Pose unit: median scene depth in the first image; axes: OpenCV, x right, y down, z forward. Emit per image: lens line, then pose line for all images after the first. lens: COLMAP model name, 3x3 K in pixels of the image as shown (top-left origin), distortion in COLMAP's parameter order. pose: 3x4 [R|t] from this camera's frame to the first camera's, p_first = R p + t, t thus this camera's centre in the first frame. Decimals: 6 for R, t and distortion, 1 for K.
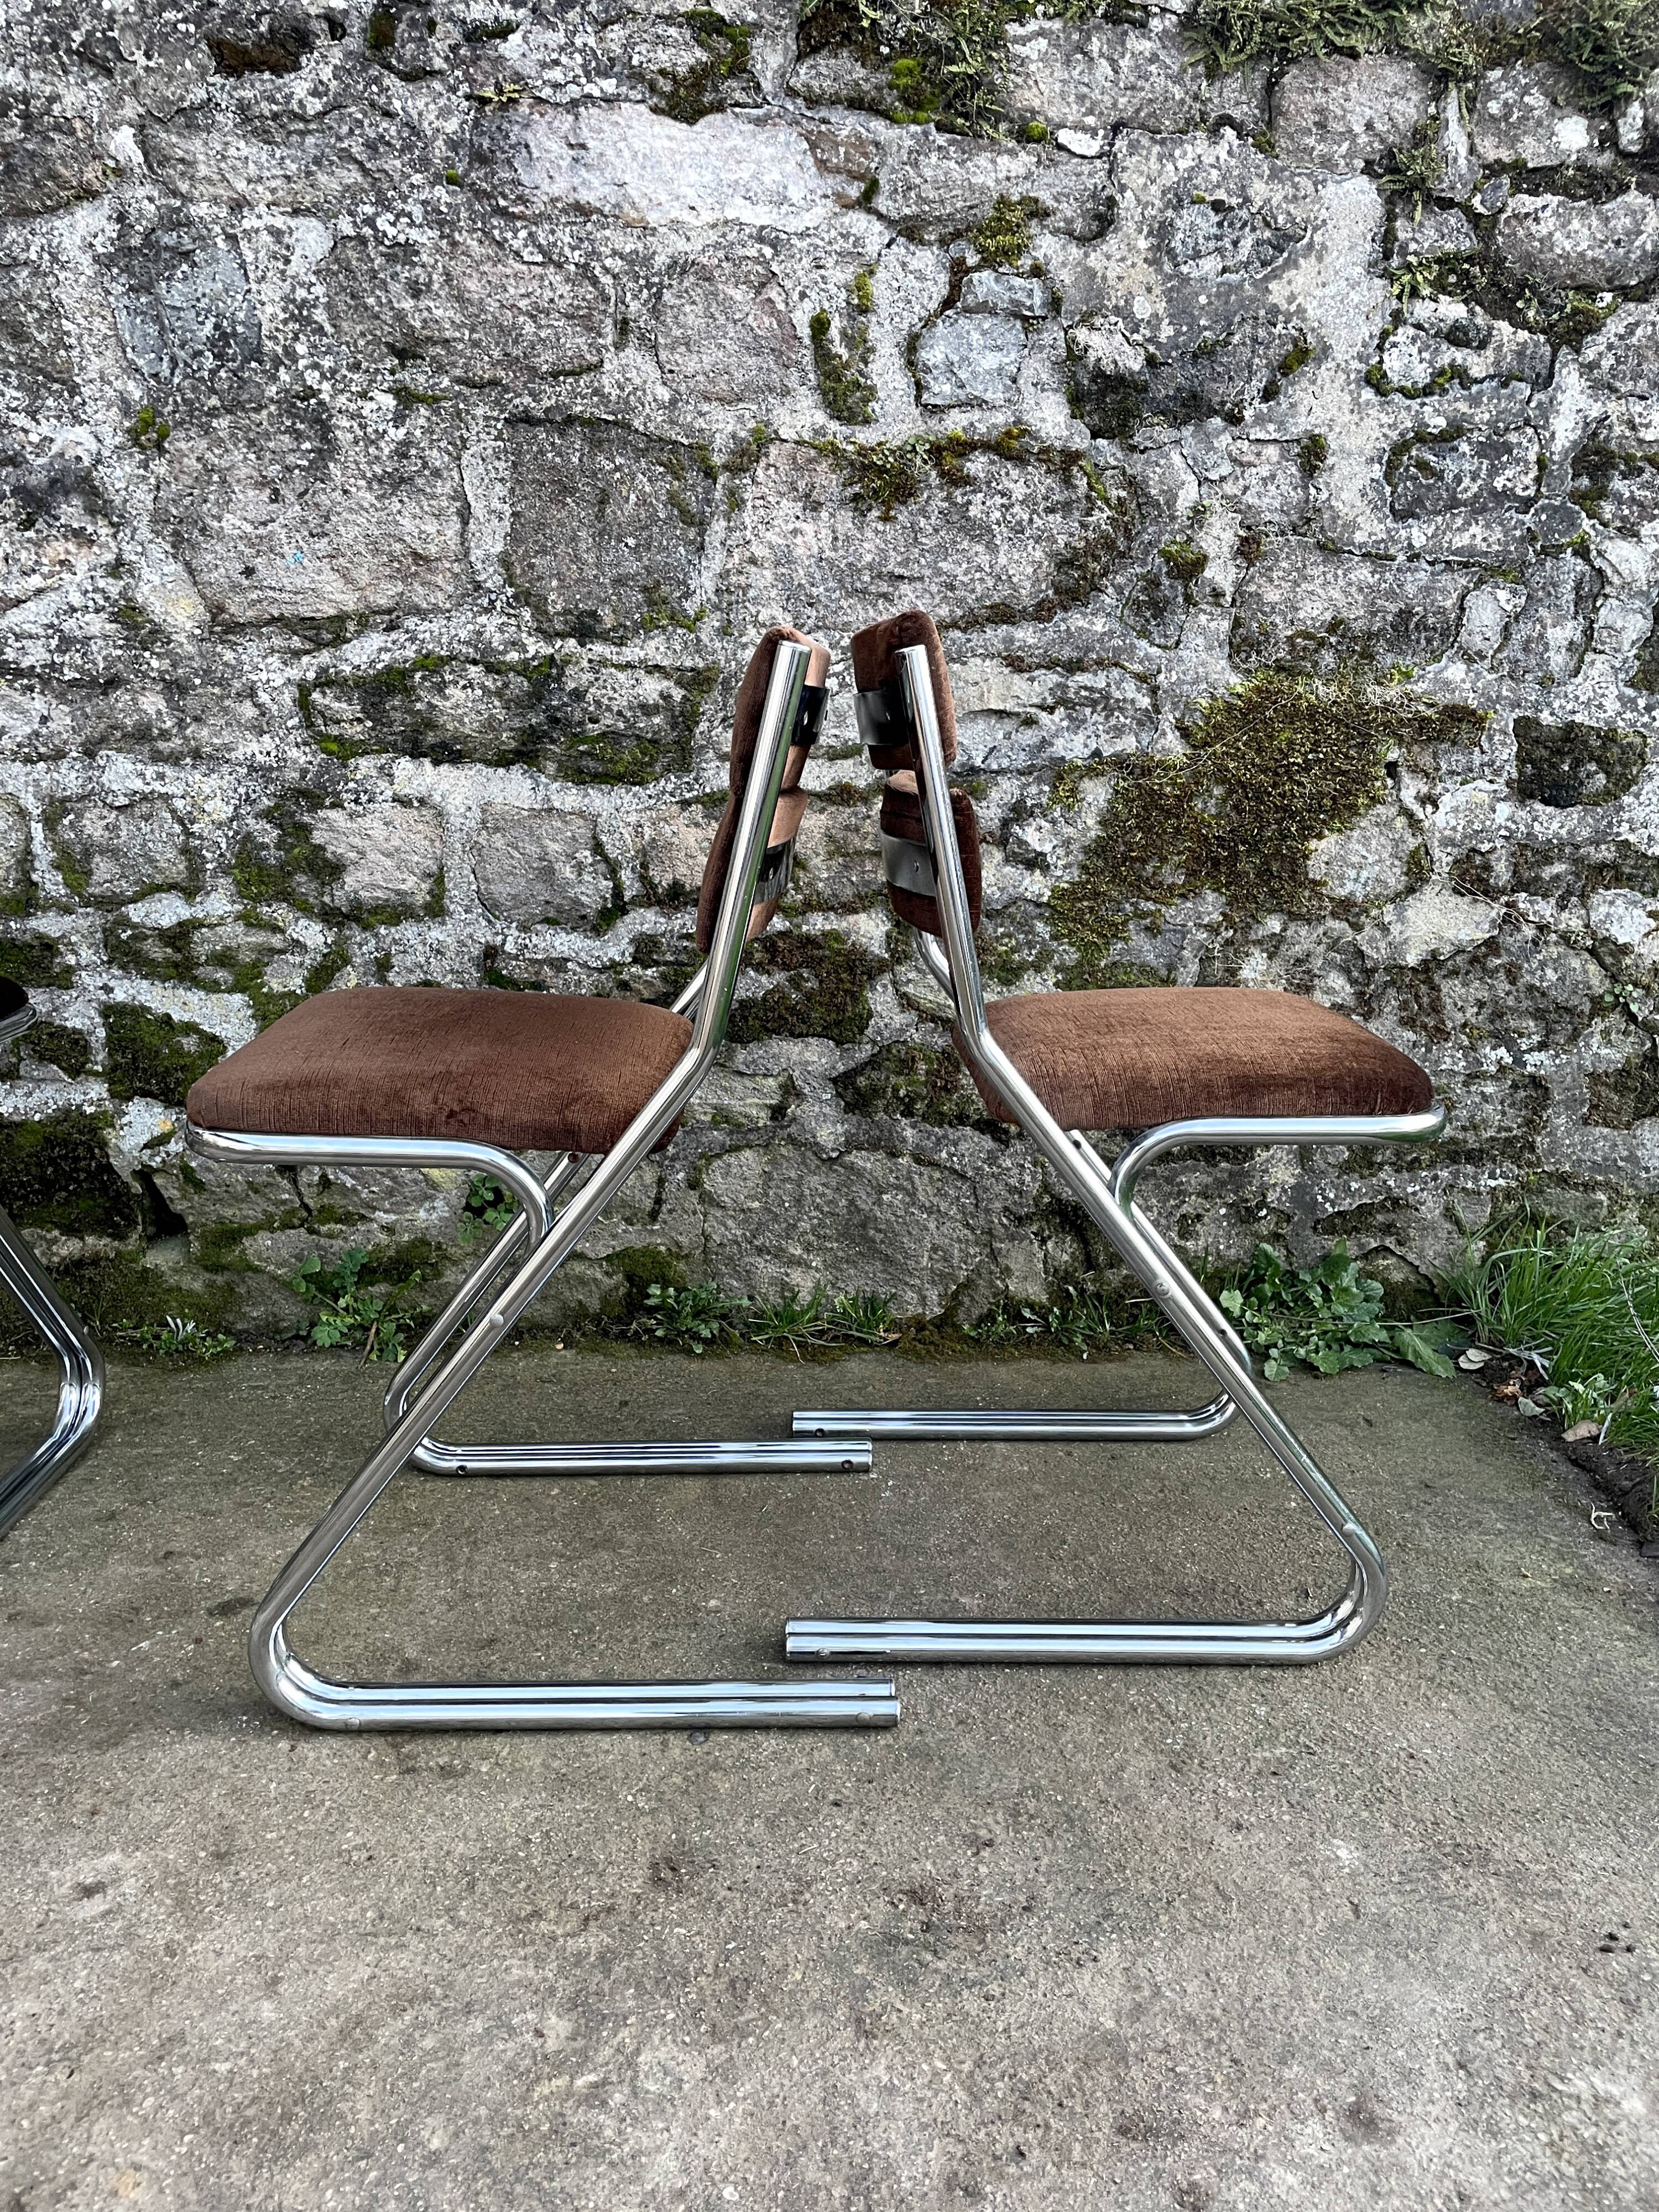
lens RADIAL K [[1655.2, 0, 857.4], [0, 1655.2, 1127.0], [0, 0, 1]] dist [0.083309, -0.107610]
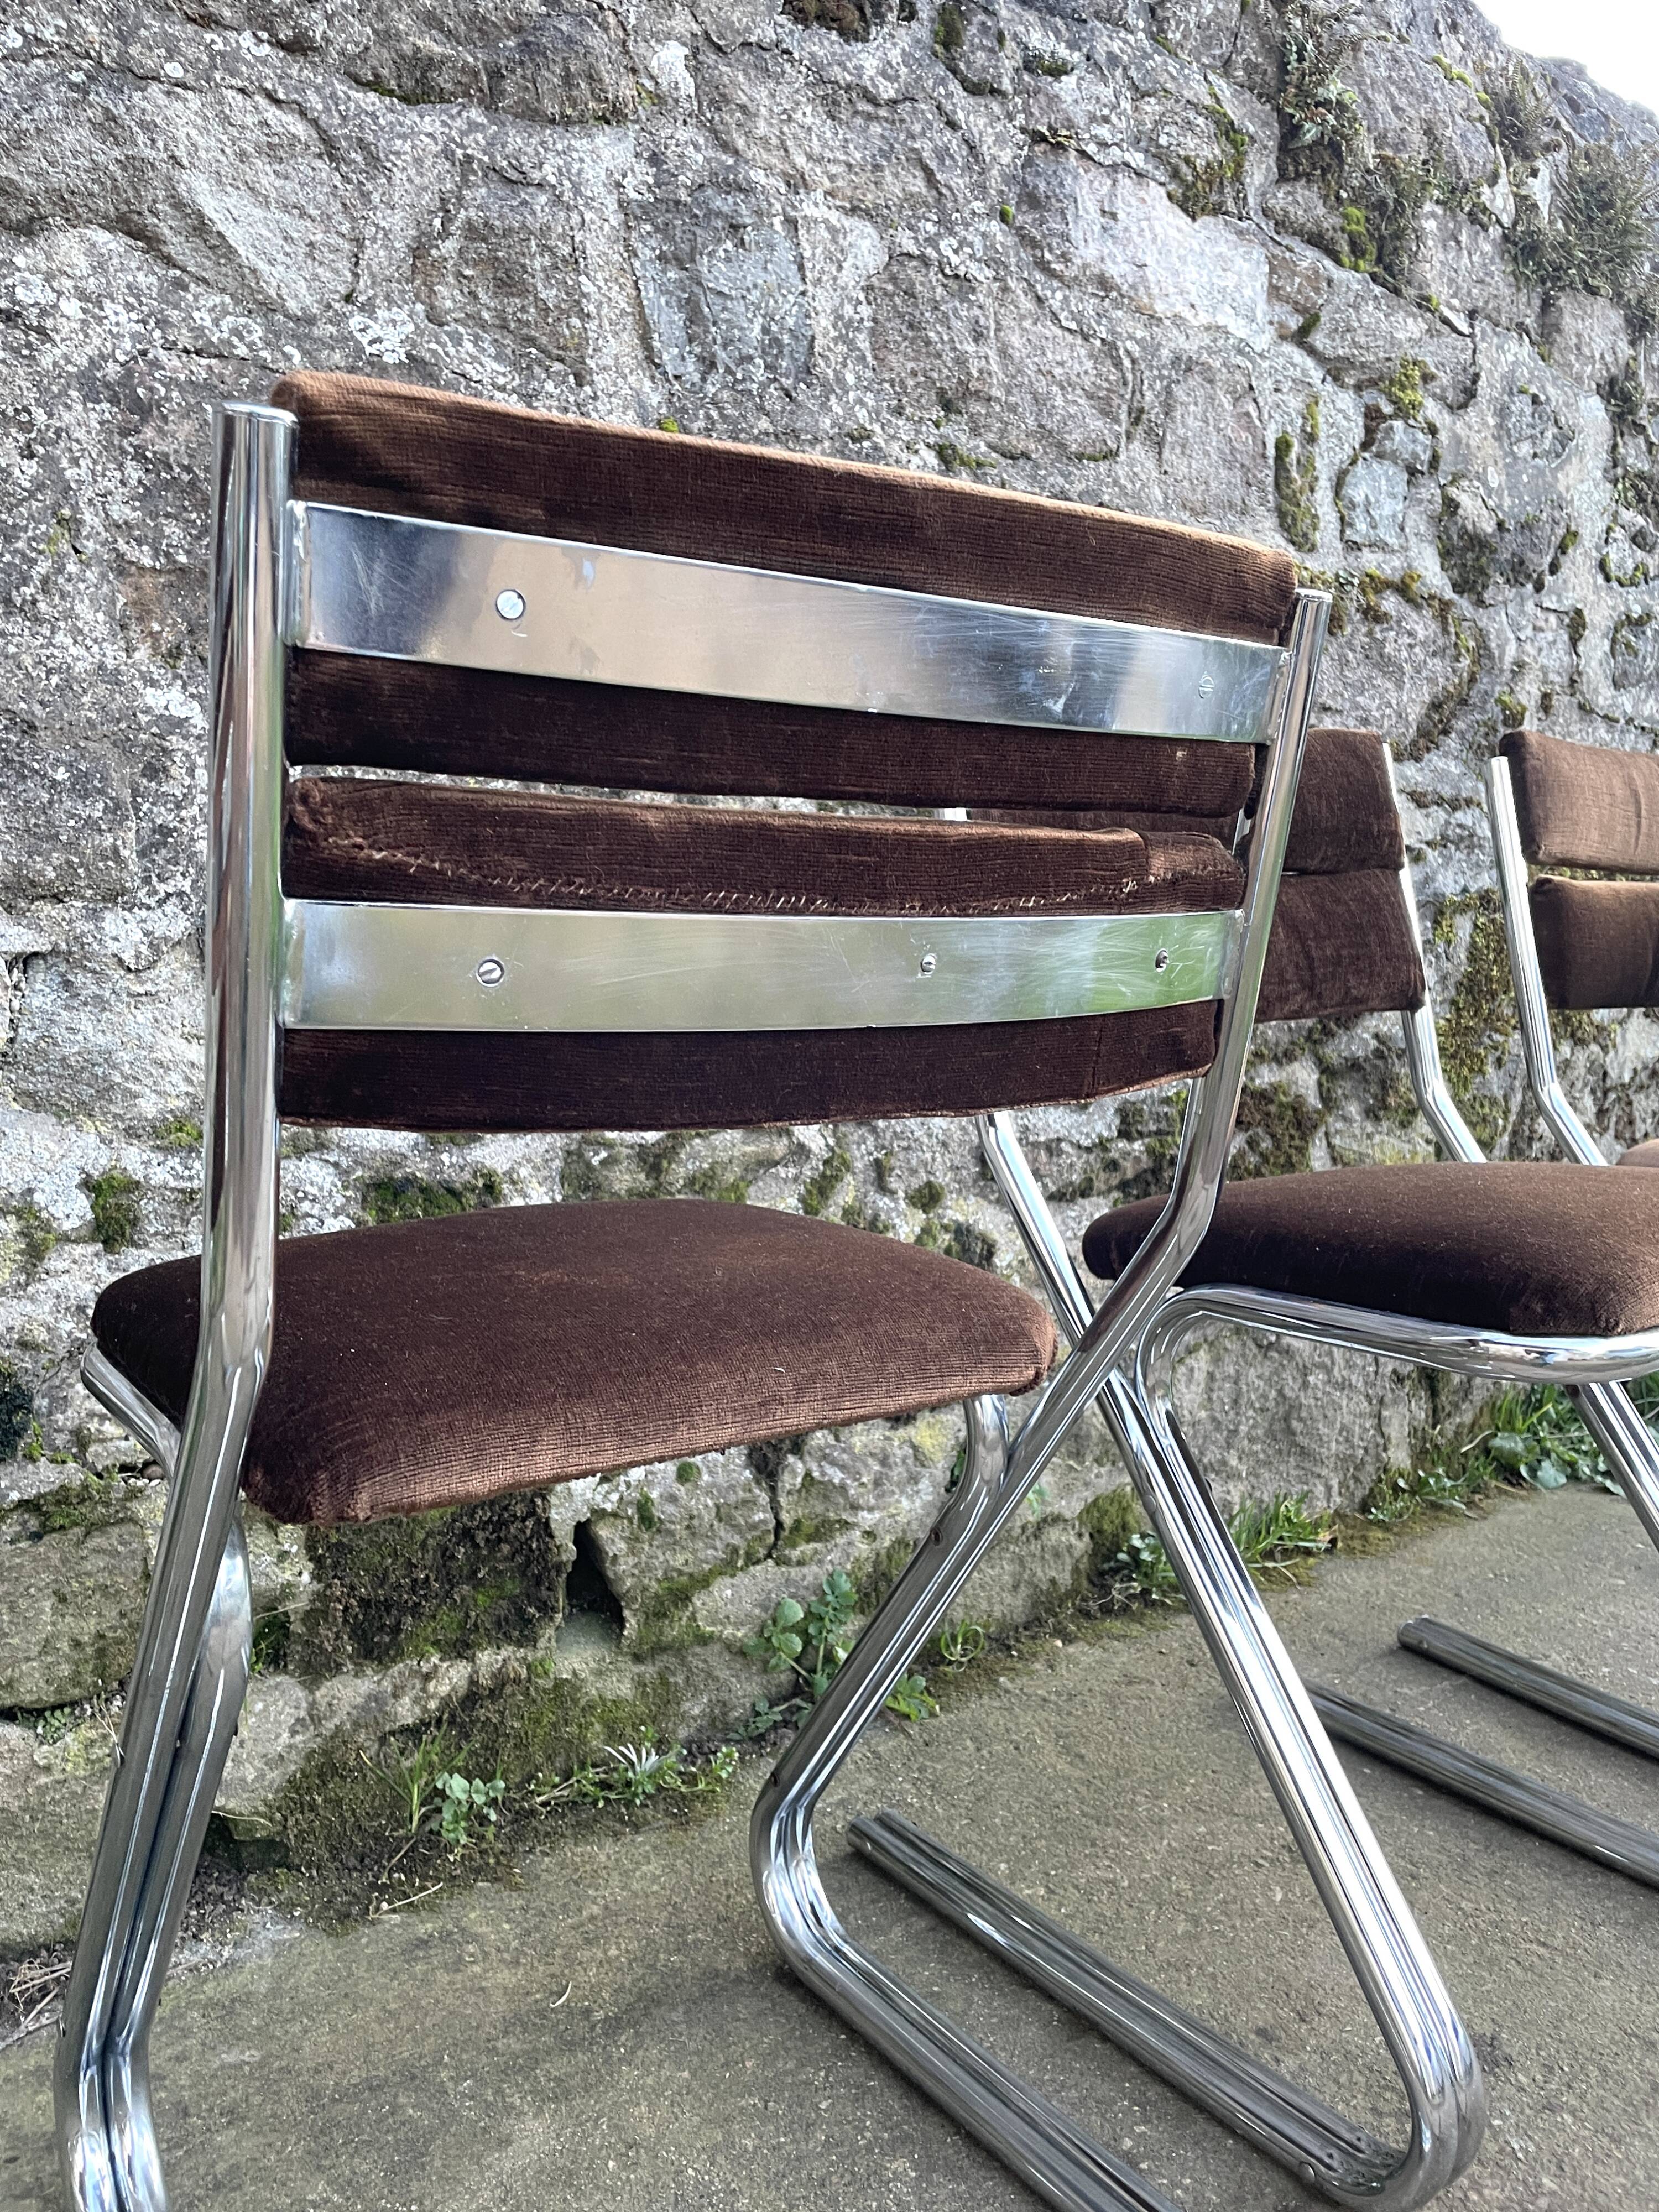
lens RADIAL K [[1709.0, 0, 849.8], [0, 1709.0, 1087.9], [0, 0, 1]] dist [0.086932, -0.115198]
pose [[0.809102, -0.065707, 0.583983, -0.777743], [0.160651, 0.980608, -0.112247, -0.051034], [-0.565283, 0.184636, 0.803968, 0.401007]]
